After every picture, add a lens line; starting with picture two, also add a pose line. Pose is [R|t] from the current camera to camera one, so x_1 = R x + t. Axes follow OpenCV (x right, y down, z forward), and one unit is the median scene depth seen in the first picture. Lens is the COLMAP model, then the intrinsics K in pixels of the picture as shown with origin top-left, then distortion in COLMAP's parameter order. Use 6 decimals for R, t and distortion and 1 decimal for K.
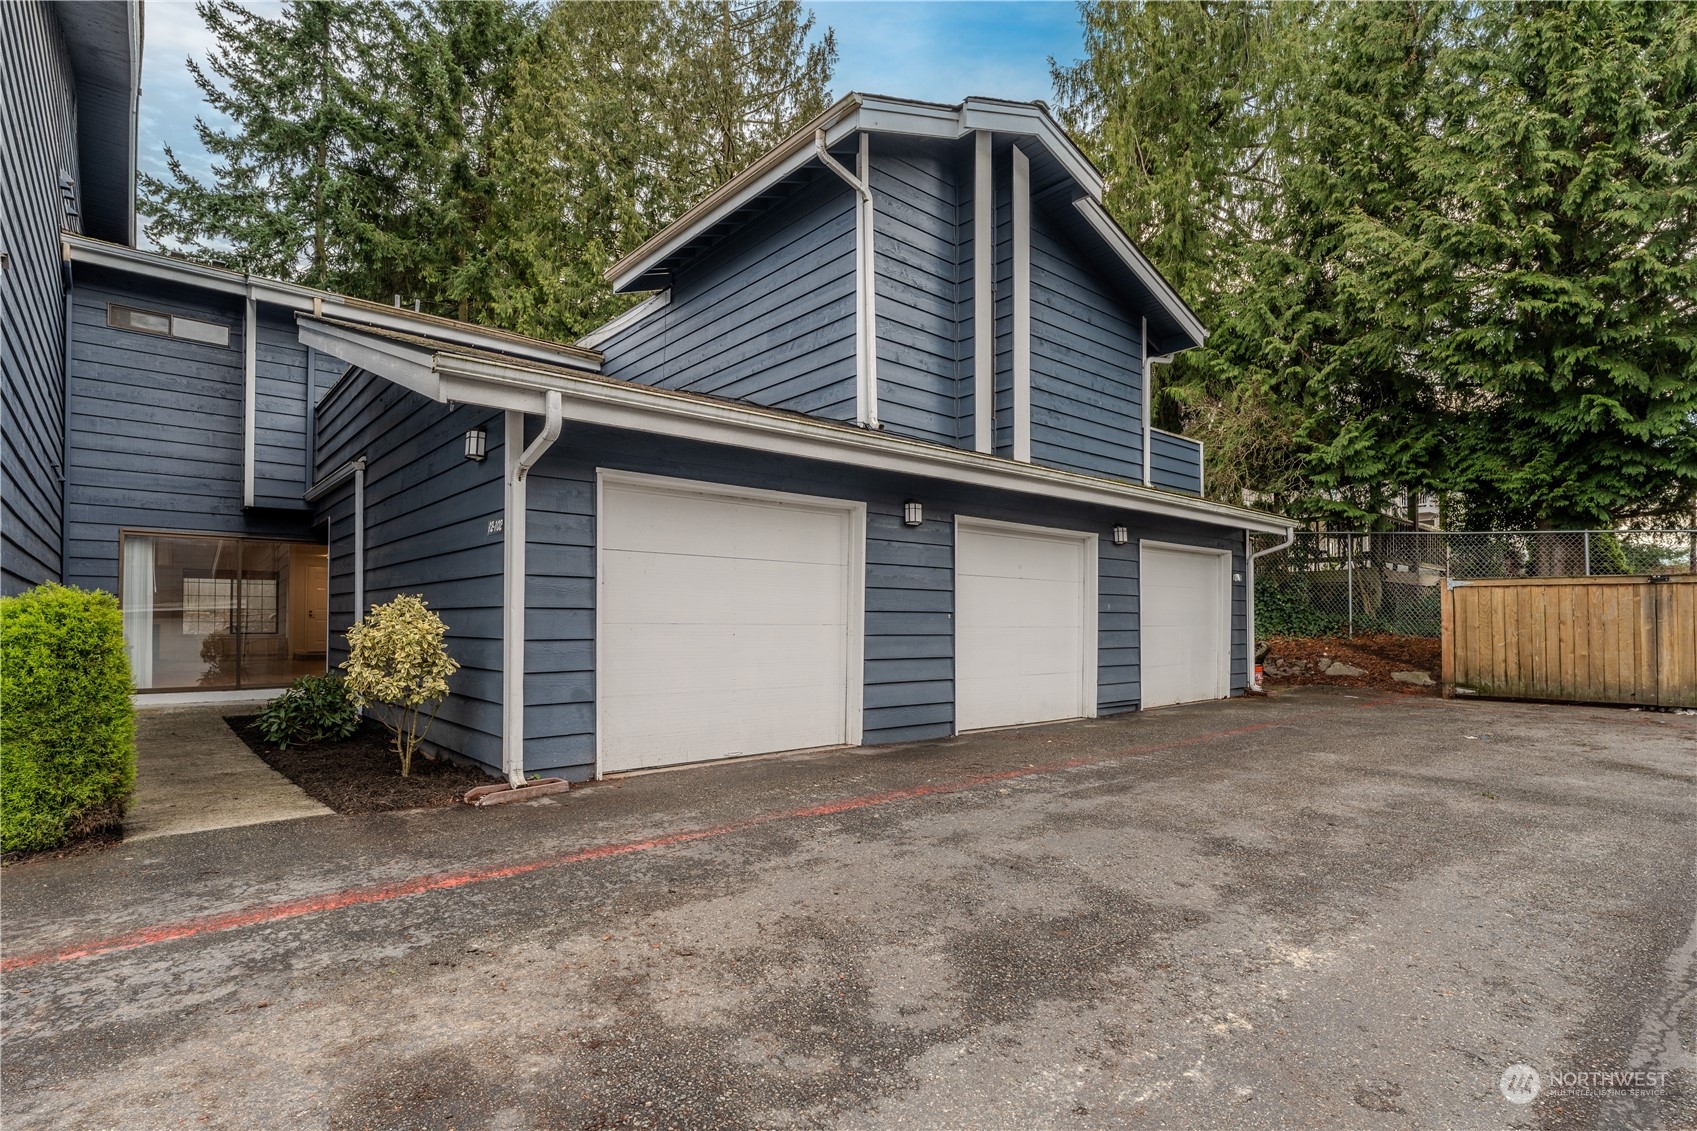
lens RADIAL K [[835.9, 0, 846.7], [0, 835.9, 613.1], [0, 0, 1]] dist [-0.002241, 0.001015]
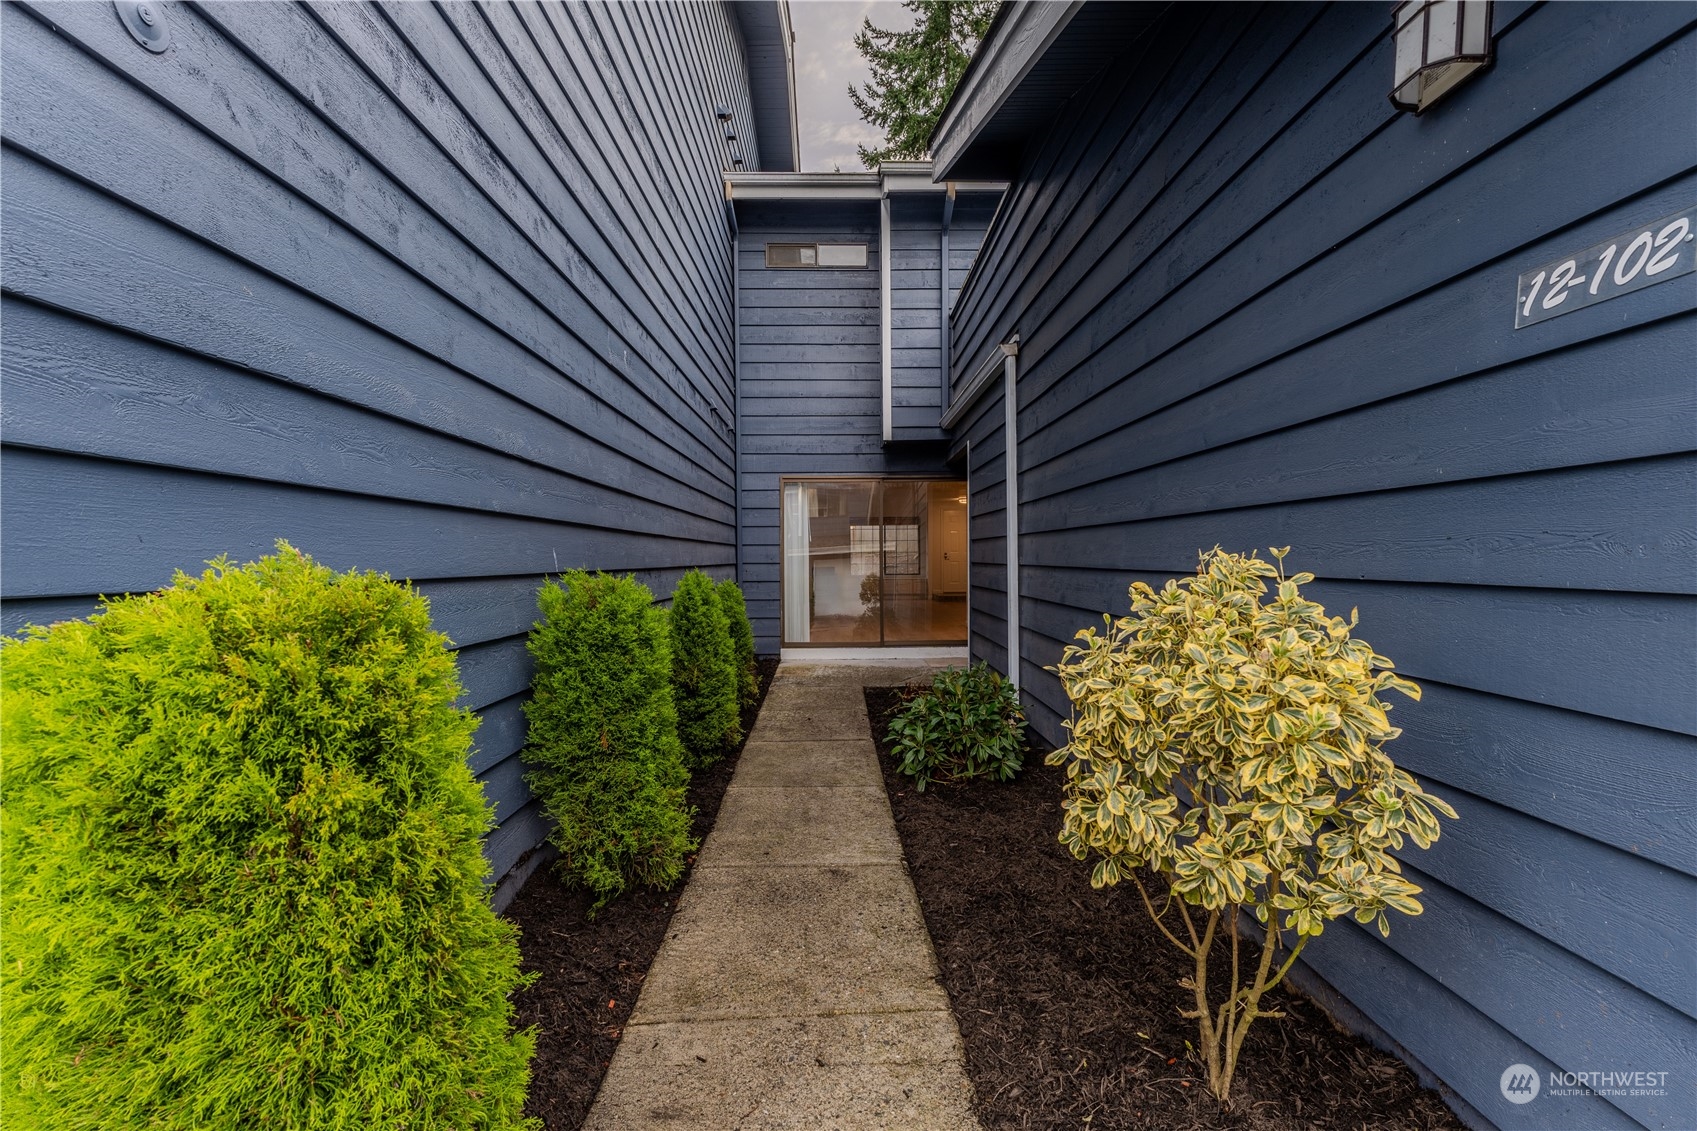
lens RADIAL K [[769.7, 0, 847.4], [0, 769.7, 560.3], [0, 0, 1]] dist [-0.003795, -0.000167]
pose [[0.768666, -0.005507, -0.639627, -0.229285], [0.016972, 0.999786, 0.011788, -0.012205], [0.639426, -0.019917, 0.768595, 0.346107]]
